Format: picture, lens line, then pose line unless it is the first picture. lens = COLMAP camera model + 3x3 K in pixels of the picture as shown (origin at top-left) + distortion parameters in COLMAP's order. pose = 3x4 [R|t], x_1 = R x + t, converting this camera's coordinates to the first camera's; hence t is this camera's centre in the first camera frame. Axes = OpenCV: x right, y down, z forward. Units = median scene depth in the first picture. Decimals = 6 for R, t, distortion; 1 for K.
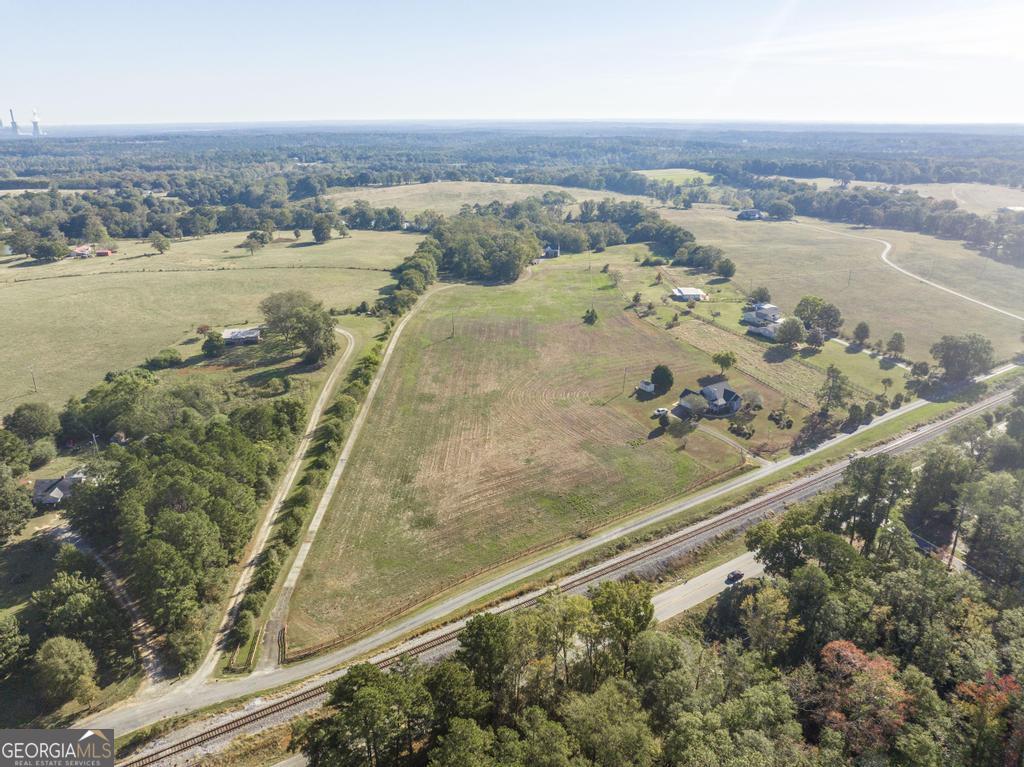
lens RADIAL K [[715.5, 0, 512.5], [0, 715.5, 384.5], [0, 0, 1]] dist [-0.047506, 0.013246]
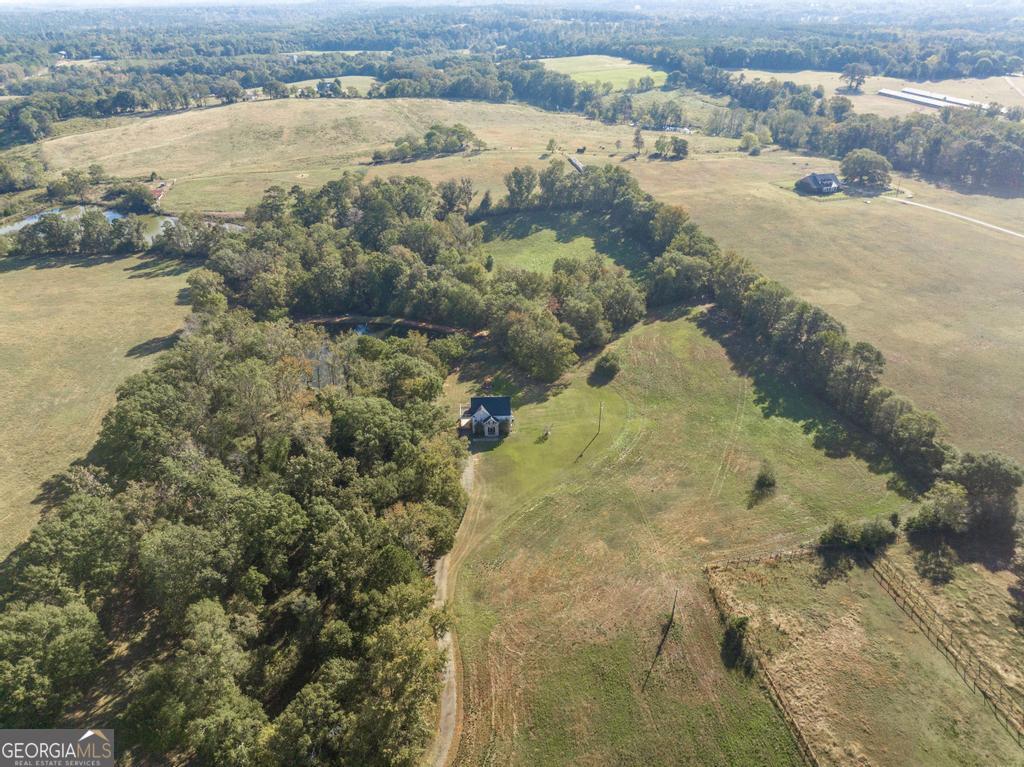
lens RADIAL K [[715.5, 0, 512.1], [0, 715.5, 384.1], [0, 0, 1]] dist [-0.047506, 0.013246]
pose [[0.984792, -0.094002, 0.146108, 0.012477], [0.069357, 0.983776, 0.165453, -0.200136], [-0.159291, -0.152804, 0.975335, 0.508950]]
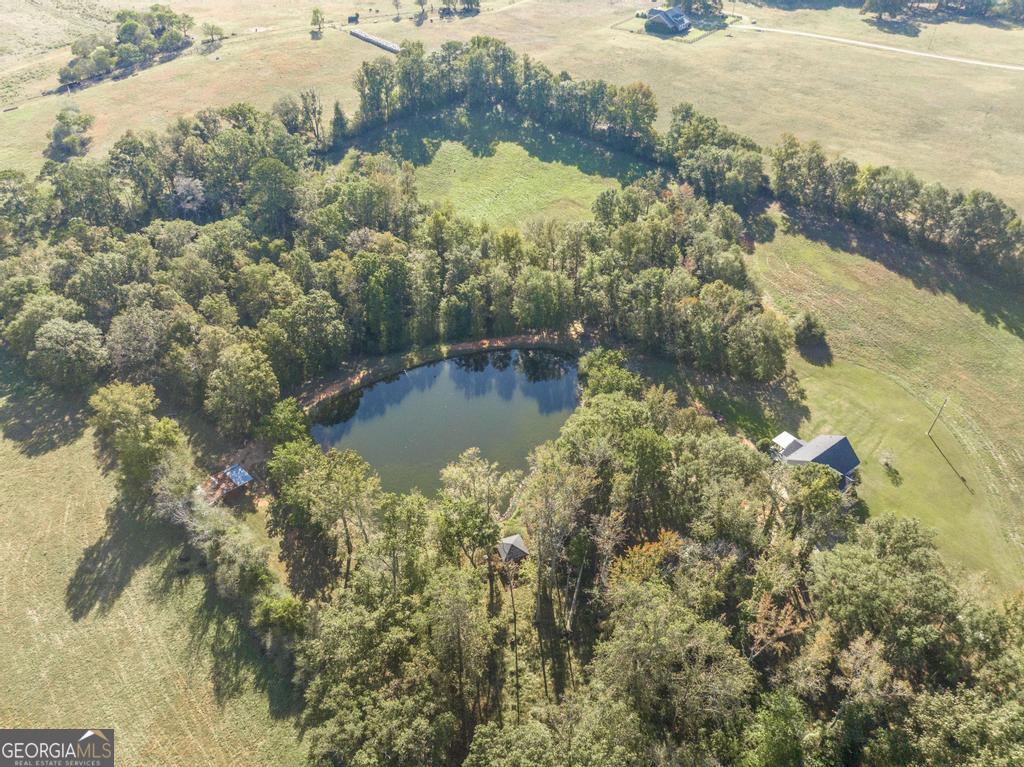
lens RADIAL K [[715.5, 0, 511.0], [0, 715.5, 378.8], [0, 0, 1]] dist [-0.047506, 0.013246]
pose [[0.732011, -0.452808, 0.509044, -0.100894], [0.244909, 0.872118, 0.423591, -0.264120], [-0.635752, -0.185404, 0.749297, 0.688598]]
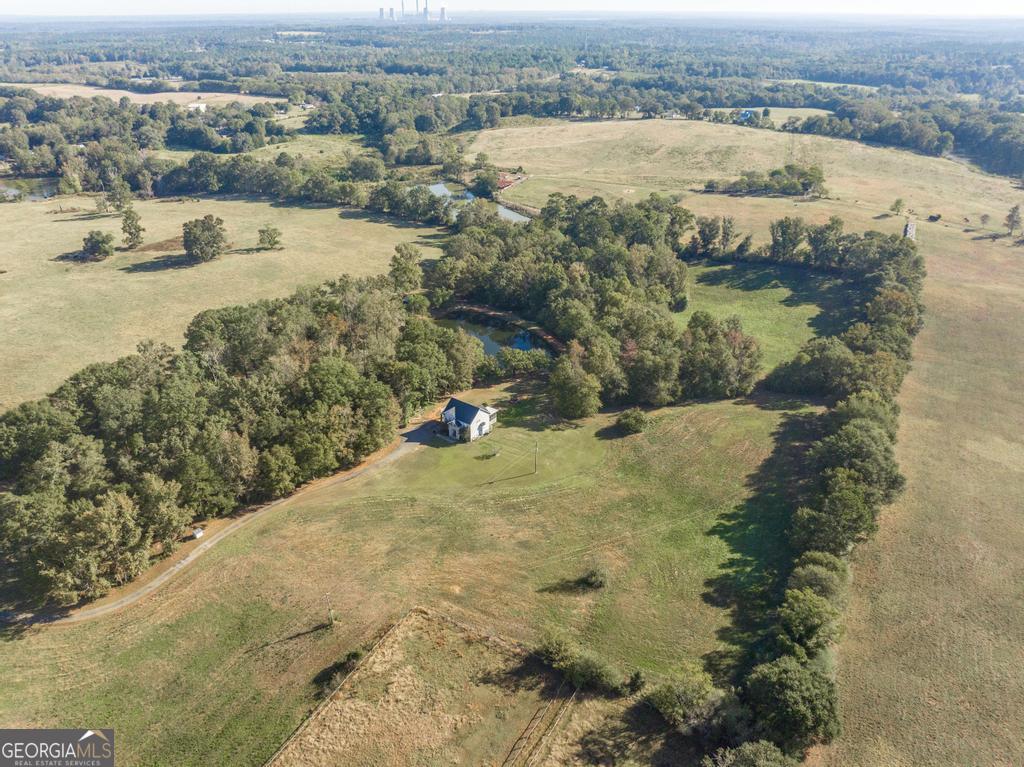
lens RADIAL K [[715.5, 0, 513.1], [0, 715.5, 386.6], [0, 0, 1]] dist [-0.047506, 0.013246]
pose [[0.870842, 0.233996, -0.432296, 0.180287], [-0.174506, 0.969314, 0.173141, -0.210150], [0.459544, -0.075341, 0.884953, 0.529761]]
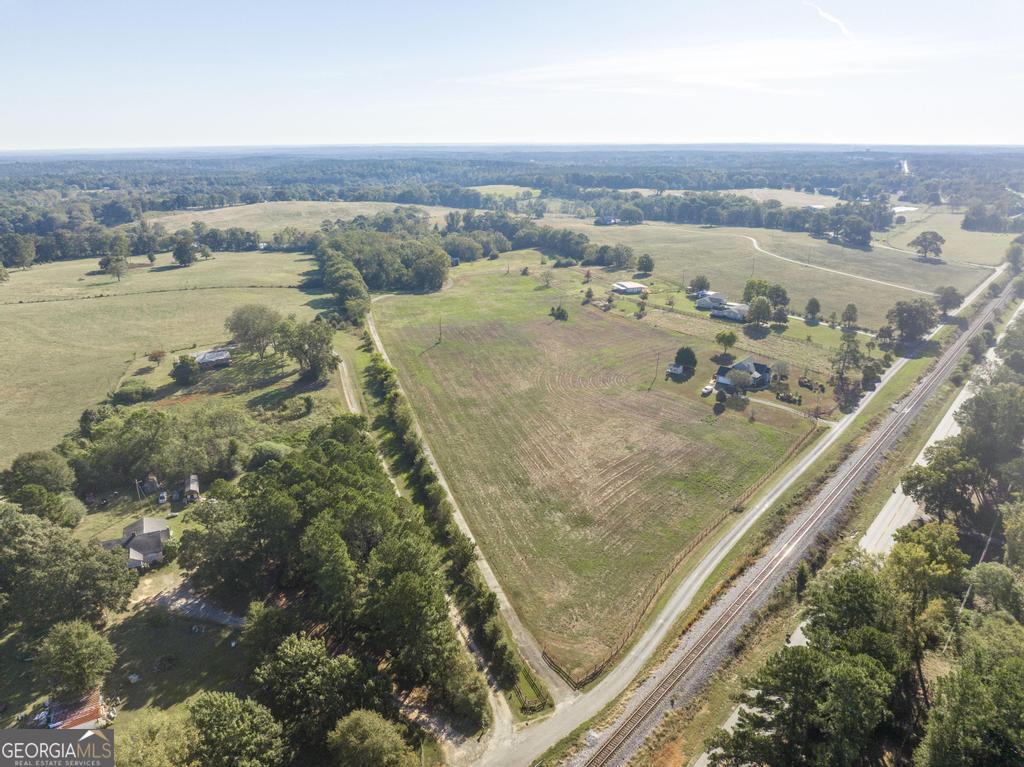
lens RADIAL K [[715.5, 0, 511.1], [0, 715.5, 380.8], [0, 0, 1]] dist [-0.047506, 0.013246]
pose [[0.957160, -0.094319, 0.273766, -0.116321], [0.104178, 0.994323, -0.021664, 0.006281], [-0.270168, 0.049257, 0.961552, 0.033711]]
